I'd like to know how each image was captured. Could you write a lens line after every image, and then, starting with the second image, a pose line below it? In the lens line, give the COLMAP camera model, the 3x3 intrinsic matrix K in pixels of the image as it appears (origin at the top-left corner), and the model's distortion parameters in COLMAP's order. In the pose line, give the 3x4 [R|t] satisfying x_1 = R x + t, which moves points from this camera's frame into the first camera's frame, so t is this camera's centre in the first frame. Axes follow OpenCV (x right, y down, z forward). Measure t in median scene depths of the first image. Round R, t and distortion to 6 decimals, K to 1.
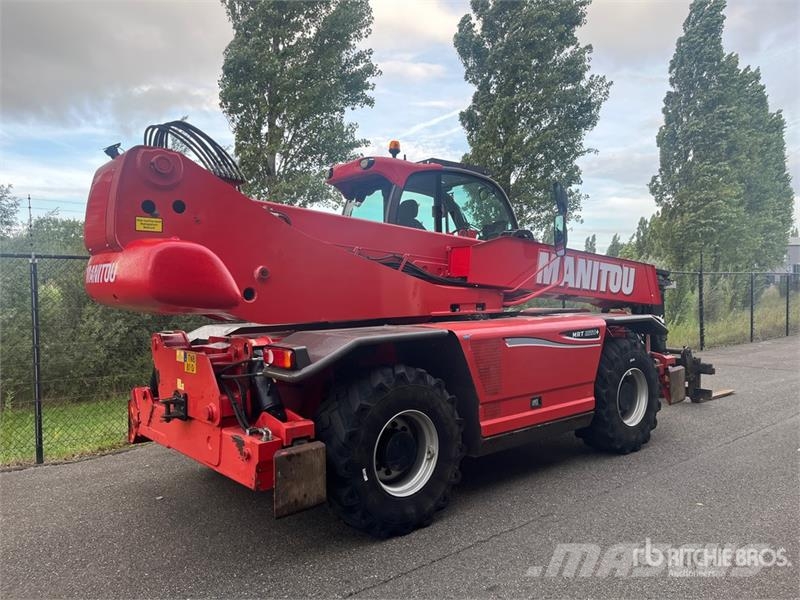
lens RADIAL K [[611.1, 0, 410.5], [0, 611.1, 301.8], [0, 0, 1]] dist [0.036245, -0.055355]
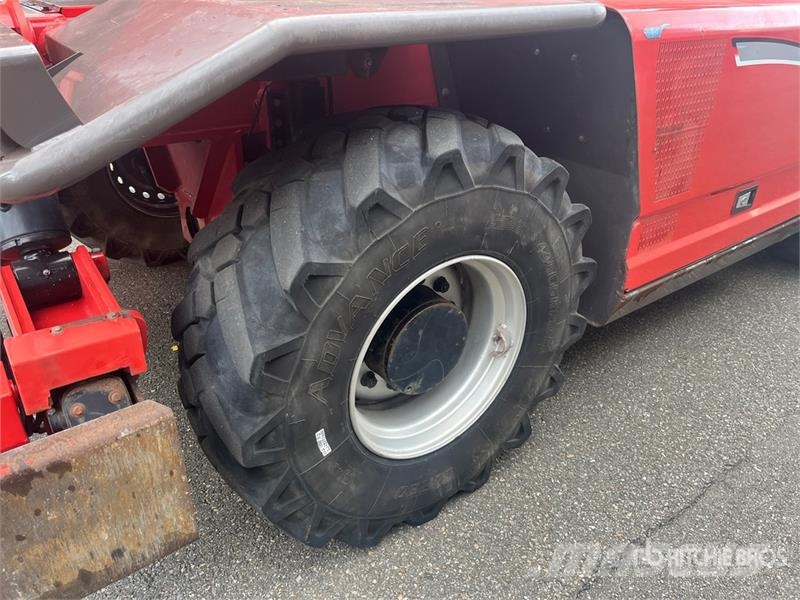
lens RADIAL K [[611.1, 0, 395.7], [0, 611.1, 296.0], [0, 0, 1]] dist [0.036245, -0.055355]
pose [[0.995665, 0.079147, -0.048853, -0.015038], [-0.047134, 0.882165, 0.468576, 0.027401], [0.080183, -0.464242, 0.882071, 0.506397]]
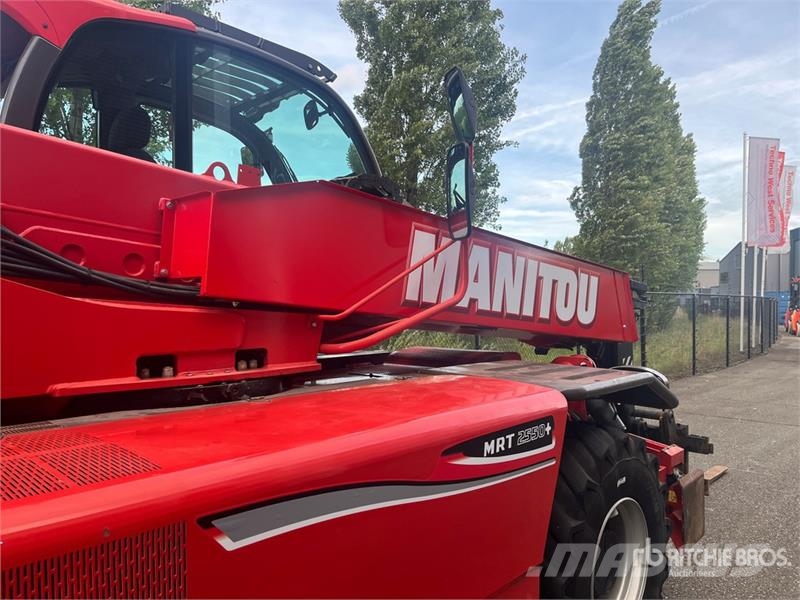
lens RADIAL K [[611.1, 0, 395.4], [0, 611.1, 304.2], [0, 0, 1]] dist [0.036245, -0.055355]
pose [[0.994198, 0.012796, 0.106802, 0.170865], [-0.009919, 0.999575, -0.027422, -0.017230], [-0.107107, 0.026203, 0.993902, 0.637151]]
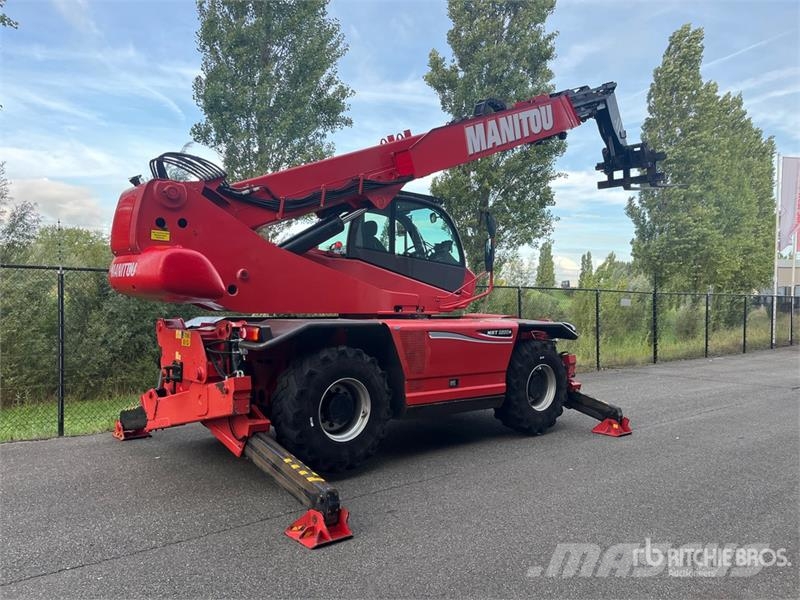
lens RADIAL K [[611.1, 0, 392.1], [0, 611.1, 300.0], [0, 0, 1]] dist [0.036245, -0.055355]
pose [[0.999512, 0.026535, -0.016474, 0.081964], [-0.026979, 0.999262, -0.027354, 0.028924], [0.015736, 0.027785, 0.999490, -0.247841]]
